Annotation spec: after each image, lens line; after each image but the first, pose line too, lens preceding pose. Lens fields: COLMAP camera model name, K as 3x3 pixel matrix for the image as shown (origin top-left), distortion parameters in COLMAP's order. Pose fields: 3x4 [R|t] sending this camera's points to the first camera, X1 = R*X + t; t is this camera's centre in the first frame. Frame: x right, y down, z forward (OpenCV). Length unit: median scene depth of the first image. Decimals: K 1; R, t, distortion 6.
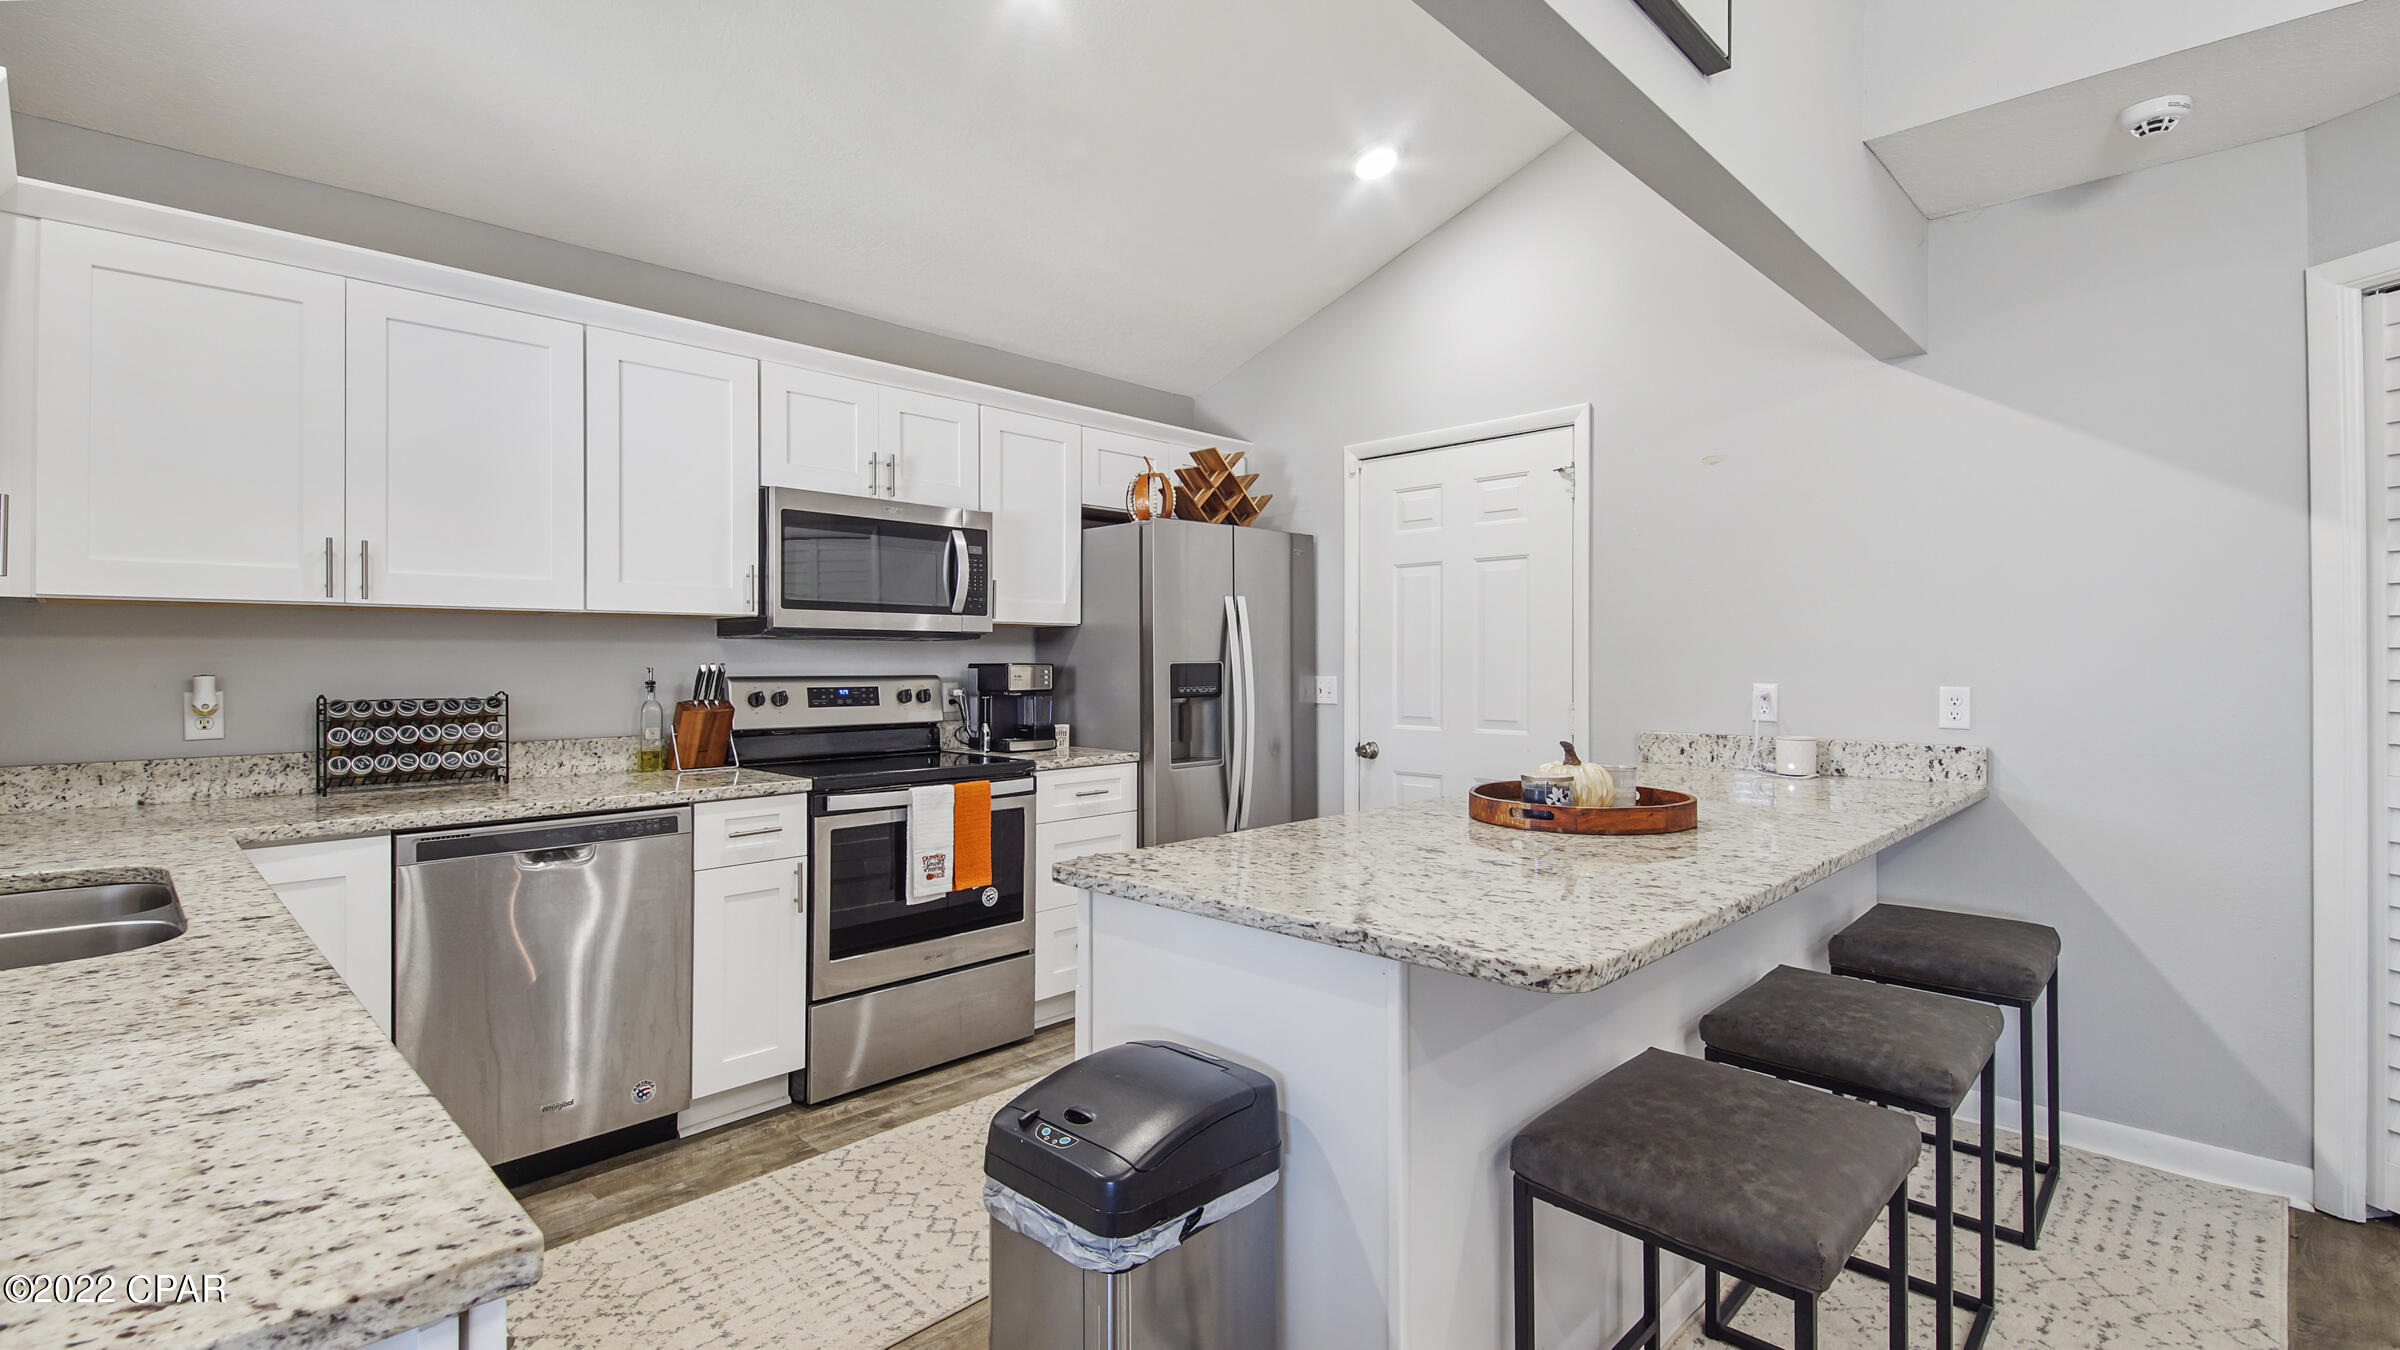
lens RADIAL K [[1066.6, 0, 1215.2], [0, 1066.6, 660.3], [0, 0, 1]] dist [0.031996, -0.019469]
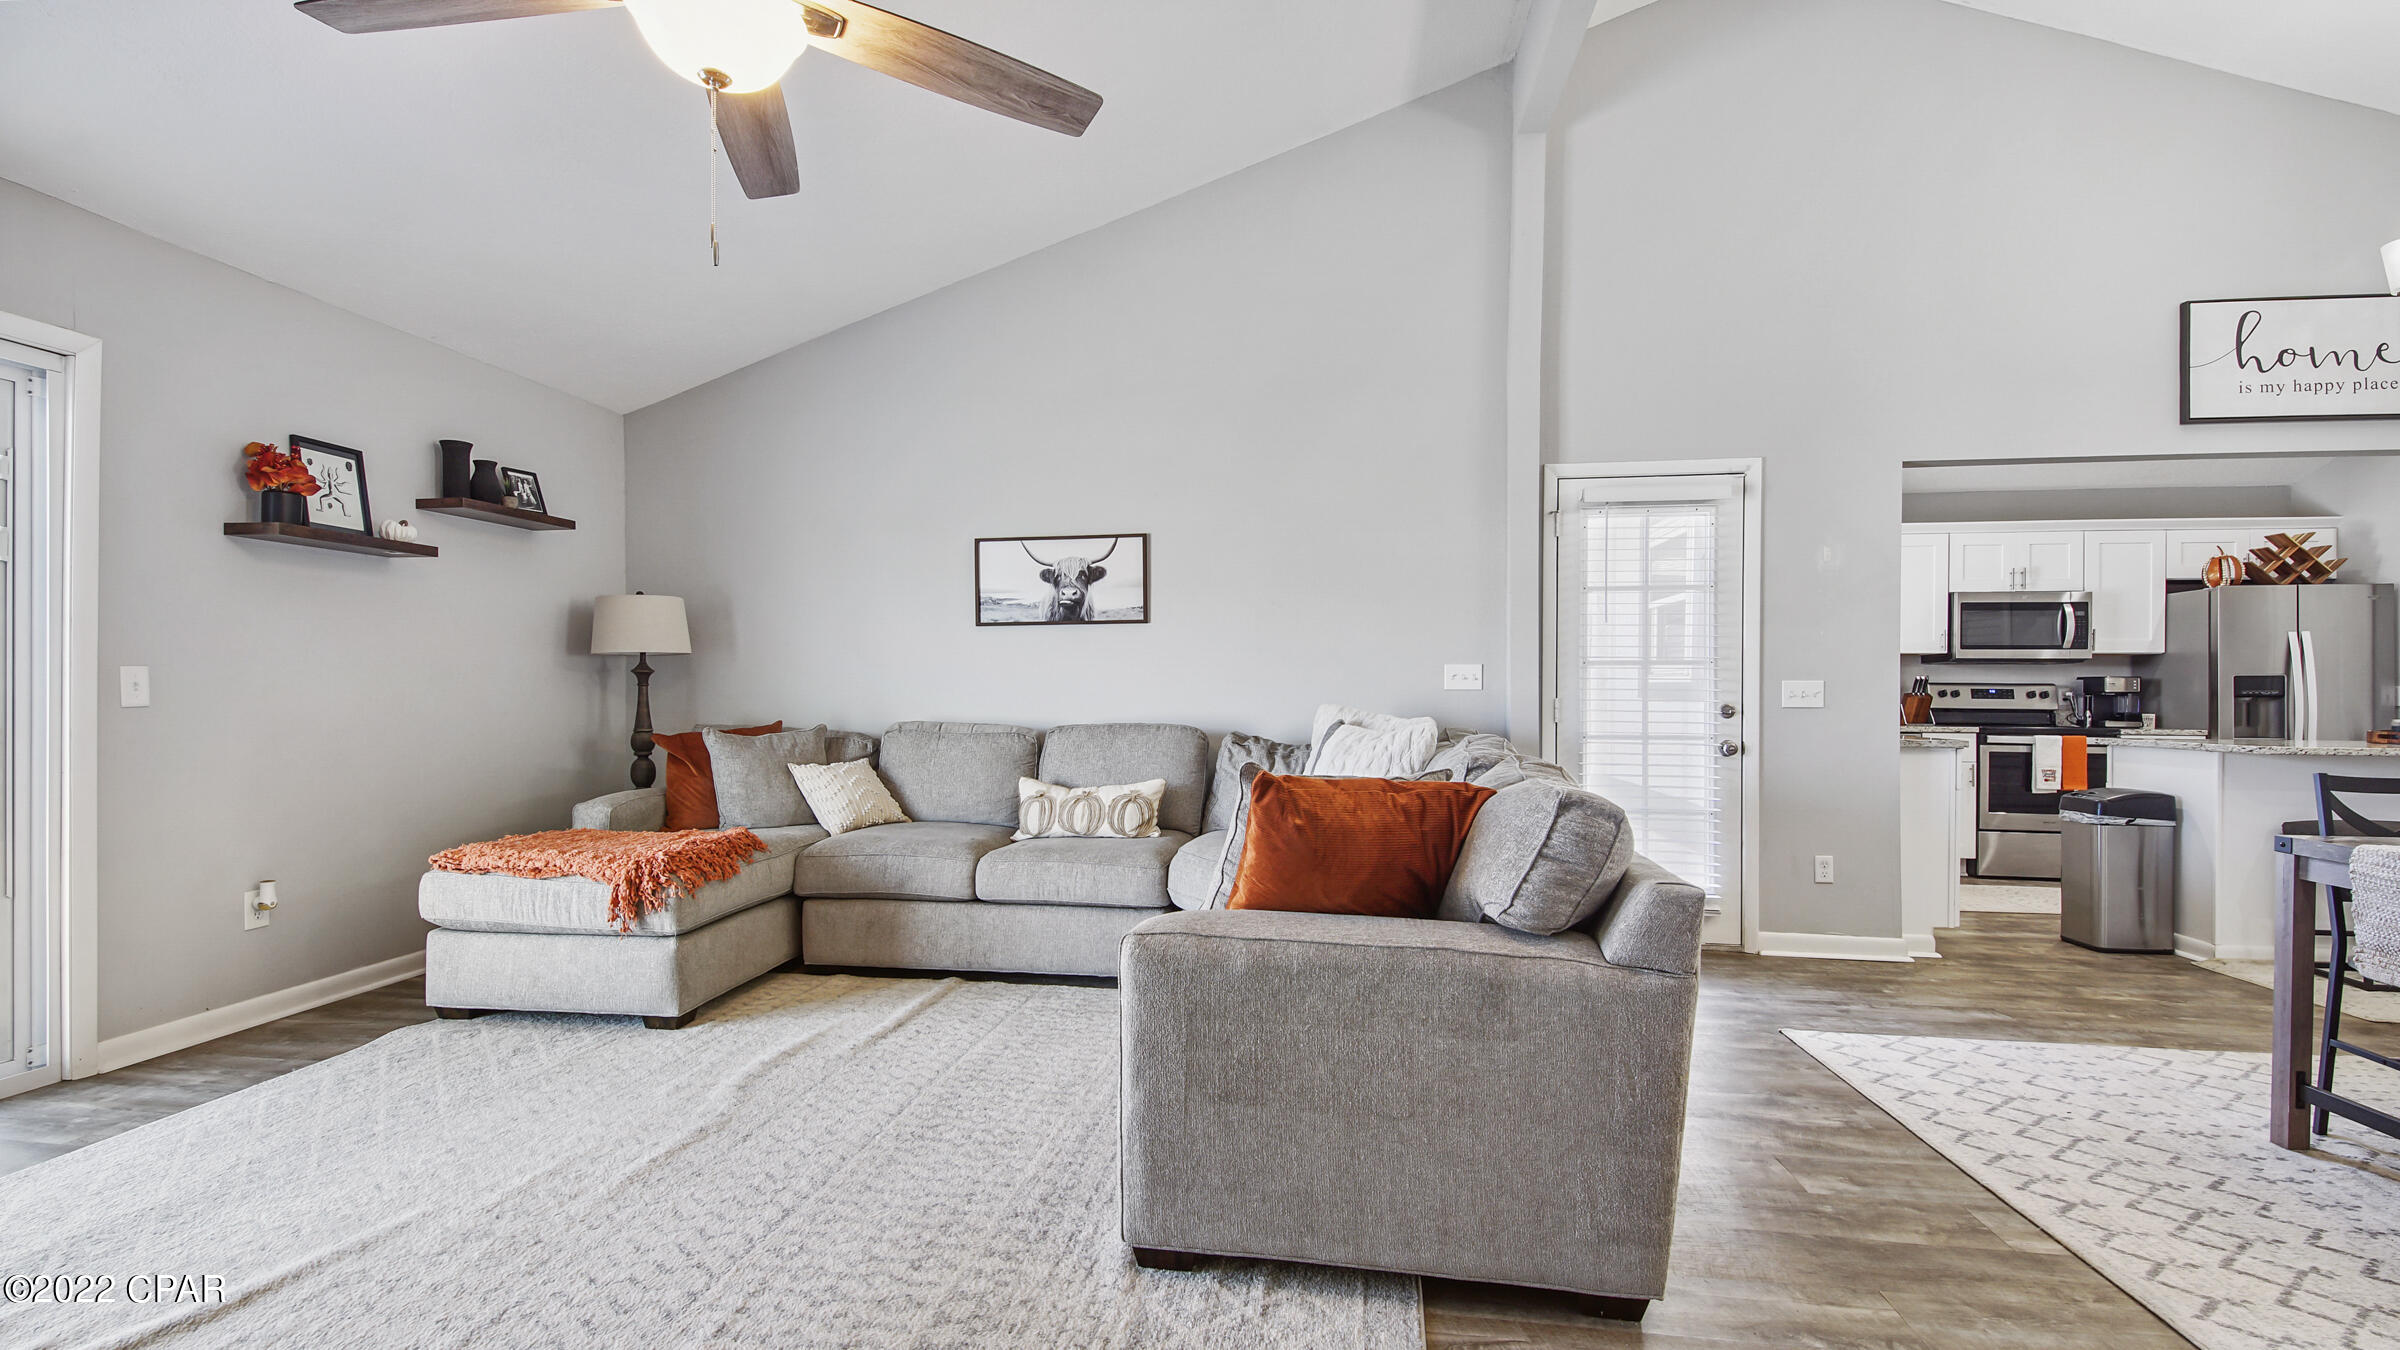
lens RADIAL K [[1059.3, 0, 1190.3], [0, 1059.3, 691.1], [0, 0, 1]] dist [0.036151, -0.019809]
pose [[0.585857, 0.003558, -0.810407, 0.424934], [-0.008401, 0.999963, -0.001683, 0.050991], [0.810371, 0.007794, 0.585865, -1.480365]]
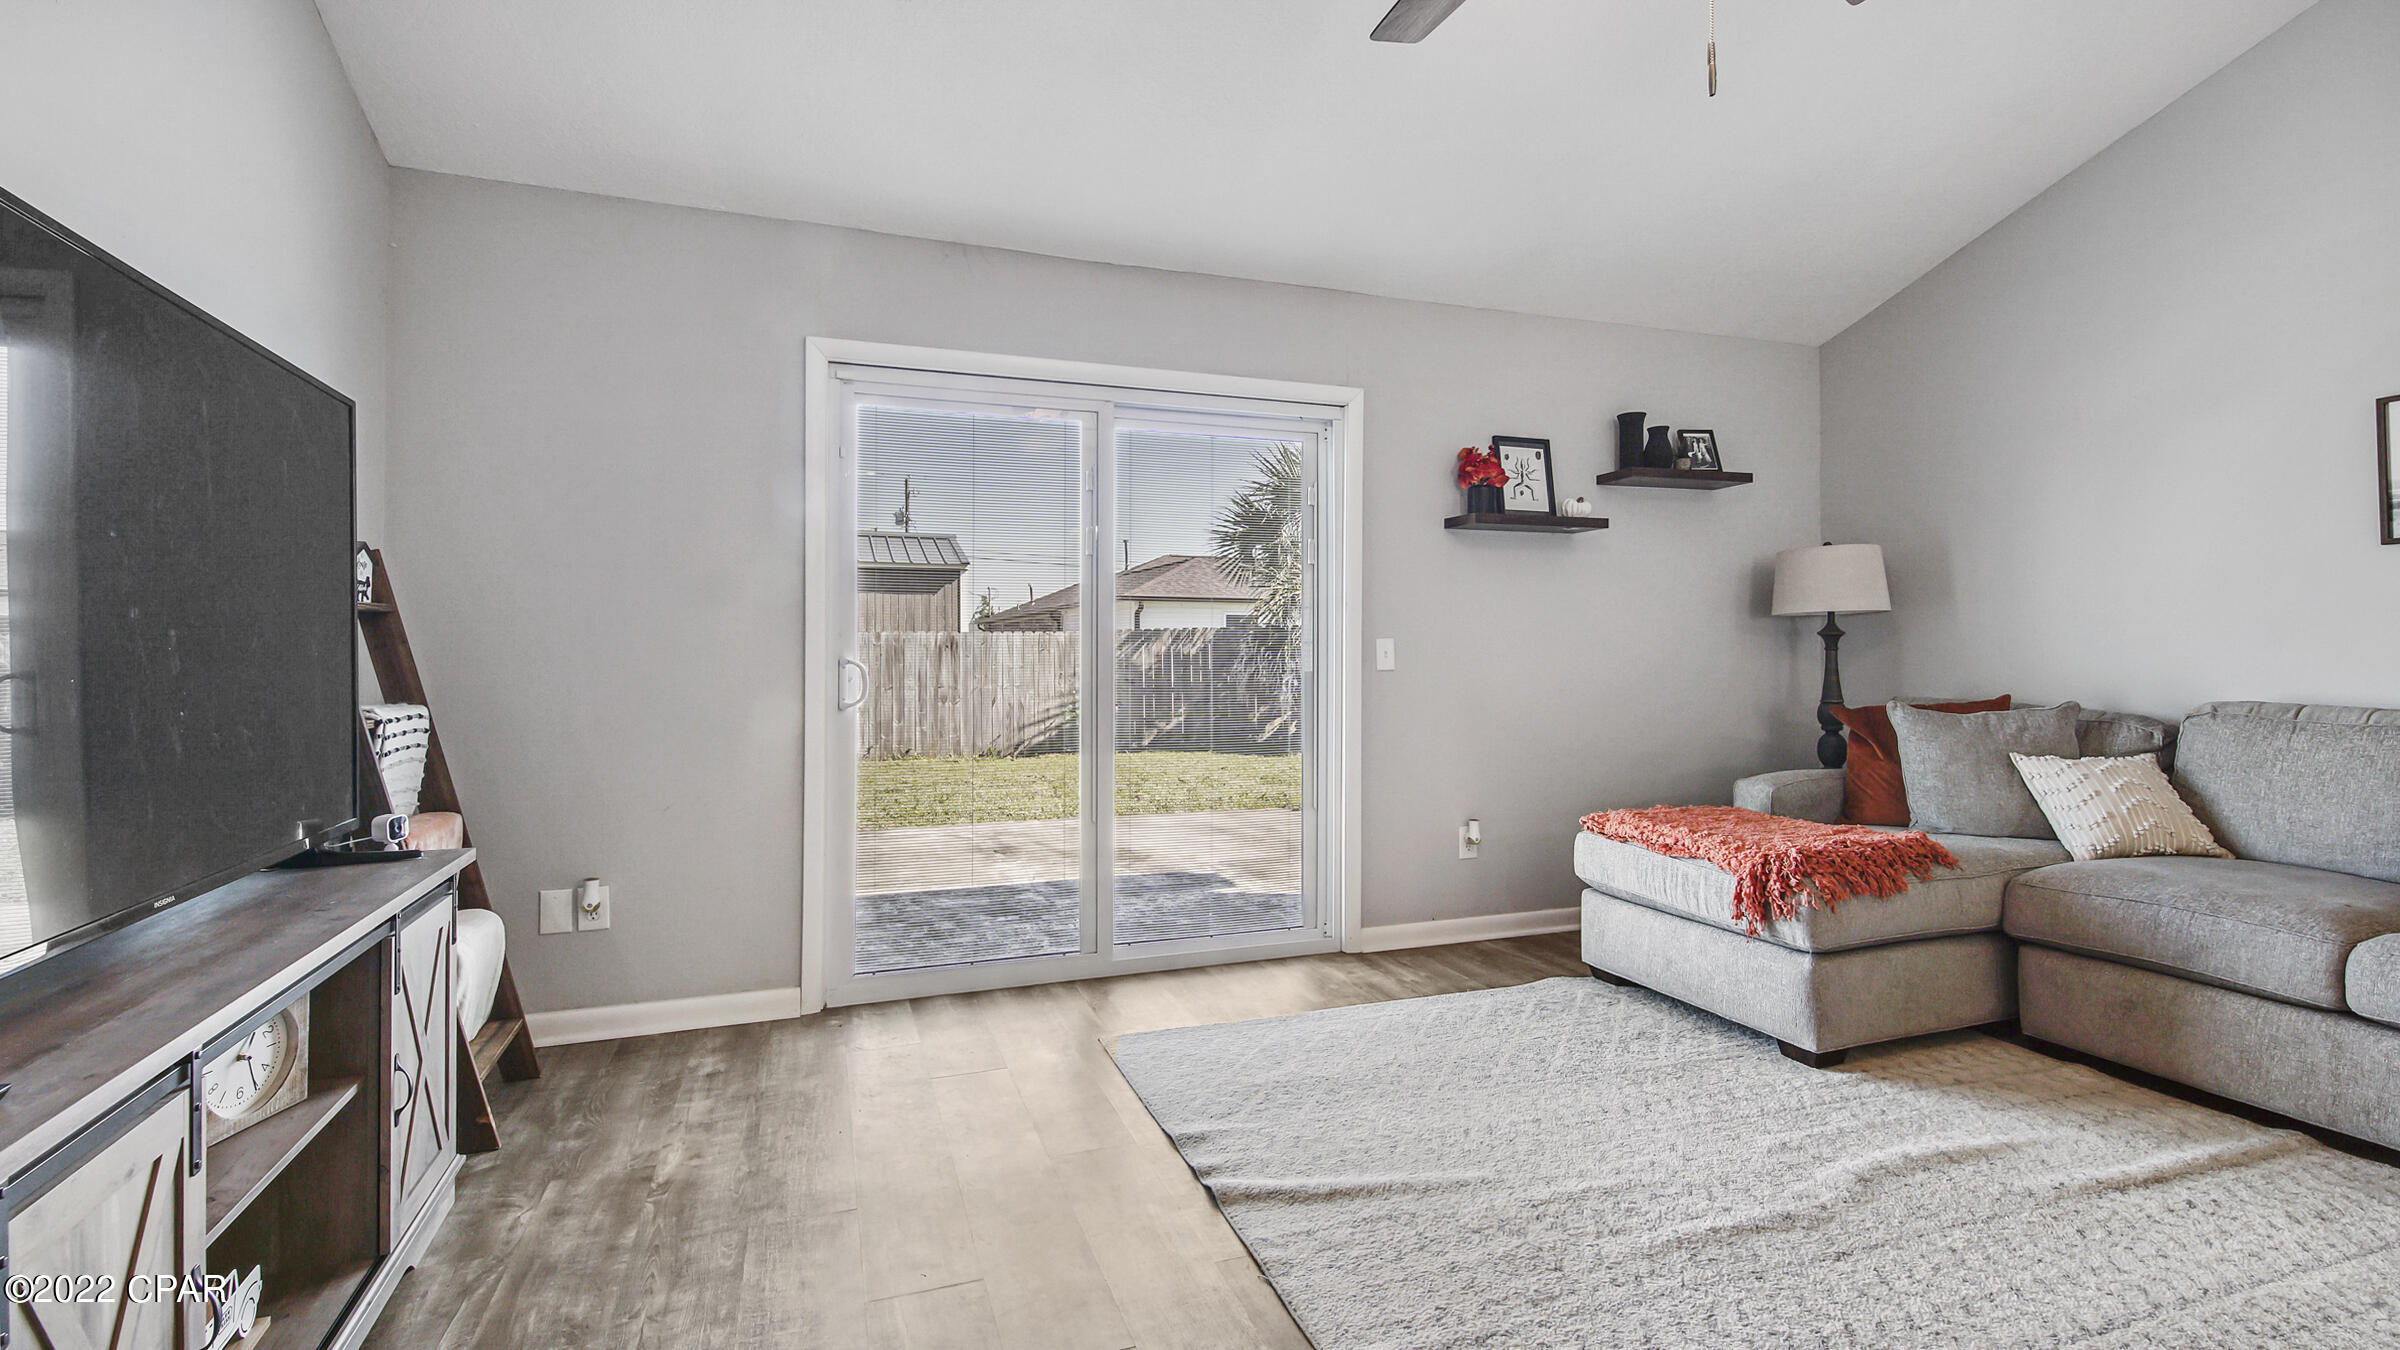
lens RADIAL K [[1070.5, 0, 1199.2], [0, 1070.5, 643.6], [0, 0, 1]] dist [0.035146, -0.019478]
pose [[-0.443601, -0.006411, -0.896202, 0.282203], [-0.001575, 0.999978, -0.006374, 0.049179], [0.896223, -0.001416, -0.443601, -1.324262]]
